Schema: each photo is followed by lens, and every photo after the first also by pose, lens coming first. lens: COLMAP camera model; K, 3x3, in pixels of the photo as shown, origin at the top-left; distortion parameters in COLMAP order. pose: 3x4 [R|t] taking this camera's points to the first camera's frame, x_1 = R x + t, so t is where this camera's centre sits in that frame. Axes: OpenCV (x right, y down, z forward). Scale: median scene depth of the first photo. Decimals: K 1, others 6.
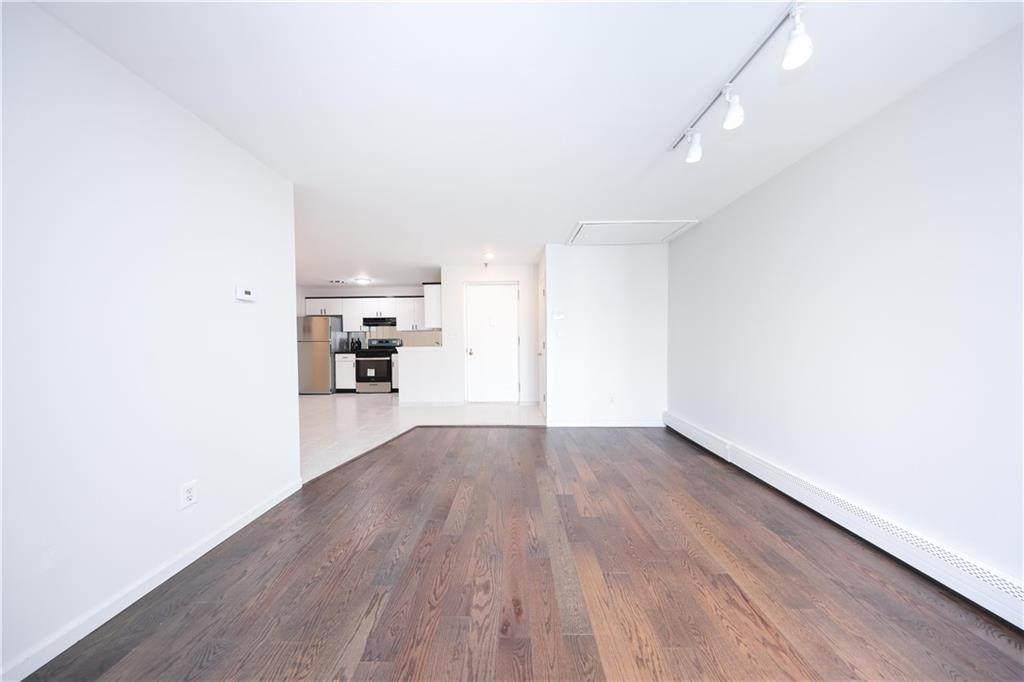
lens RADIAL K [[298.2, 0, 510.6], [0, 298.2, 339.8], [0, 0, 1]] dist [0.003759, -0.000093]
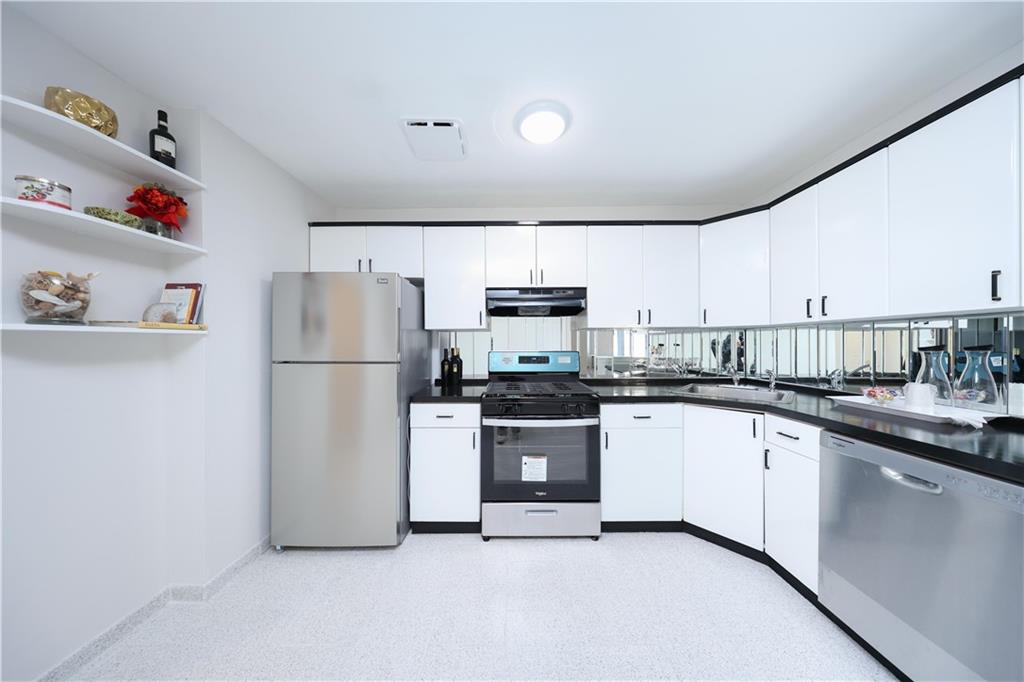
lens RADIAL K [[298.2, 0, 514.1], [0, 298.2, 345.6], [0, 0, 1]] dist [0.003759, -0.000093]
pose [[0.999843, 0.007470, 0.016062, -0.493703], [-0.007435, 0.999970, -0.002252, -0.010996], [-0.016079, 0.002132, 0.999868, 0.708027]]
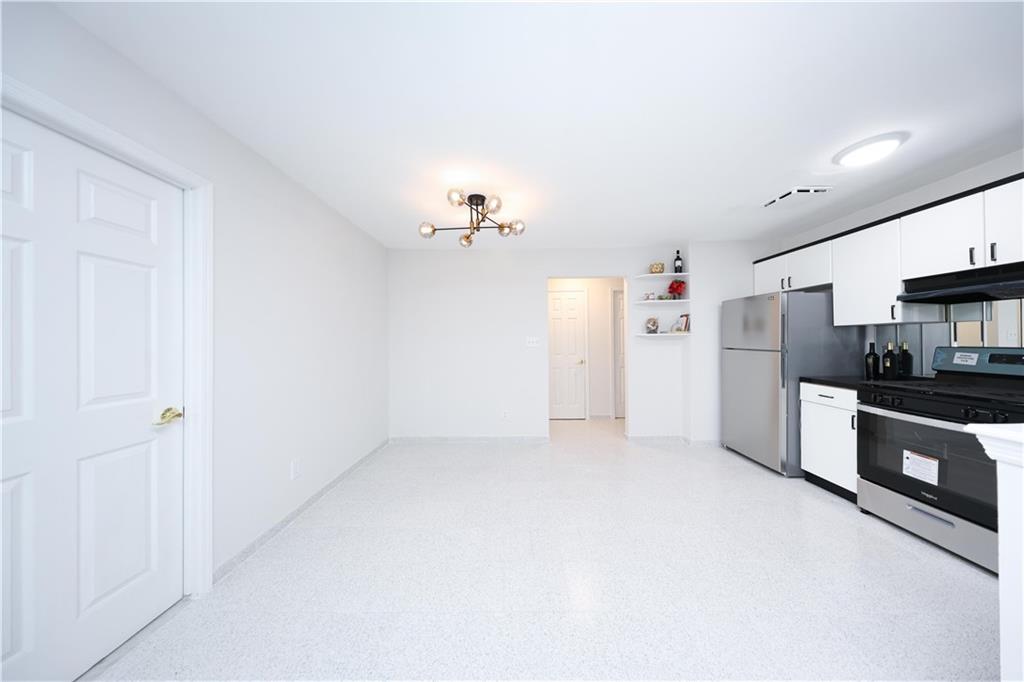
lens RADIAL K [[298.2, 0, 513.8], [0, 298.2, 342.0], [0, 0, 1]] dist [0.003759, -0.000093]
pose [[0.013684, 0.017229, -0.999758, -0.190000], [0.002207, 0.999849, 0.017261, -0.015466], [0.999904, -0.002442, 0.013644, 0.611798]]
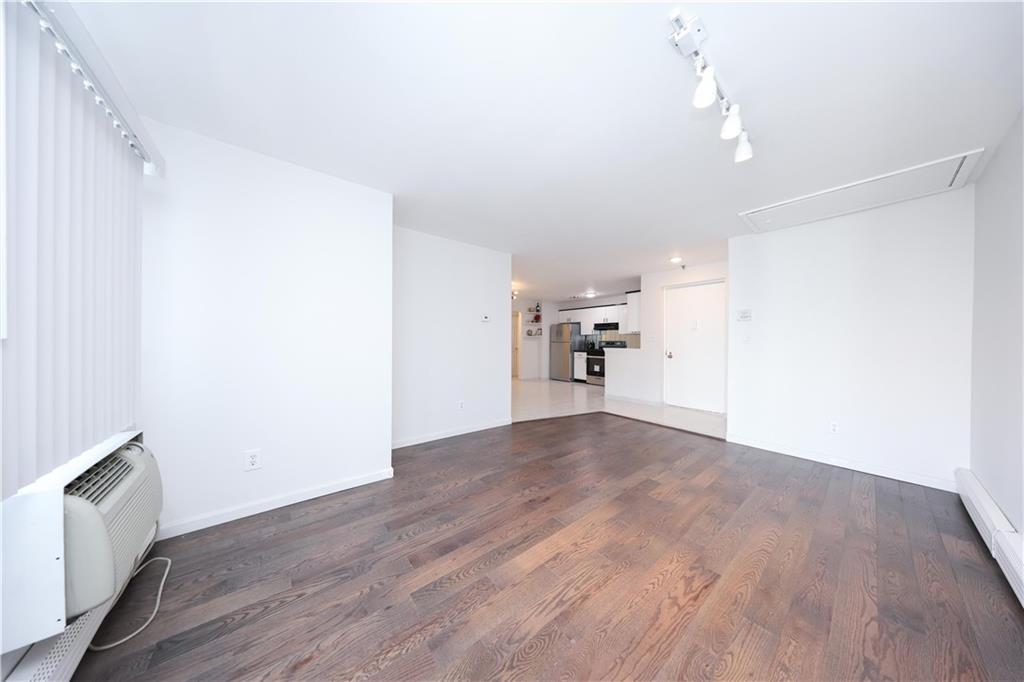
lens RADIAL K [[298.2, 0, 509.9], [0, 298.2, 340.8], [0, 0, 1]] dist [0.003759, -0.000093]
pose [[0.630505, 0.012983, -0.776076, 0.257629], [-0.016224, 0.999862, 0.003547, -0.001850], [0.776016, 0.010355, 0.630629, -0.050869]]
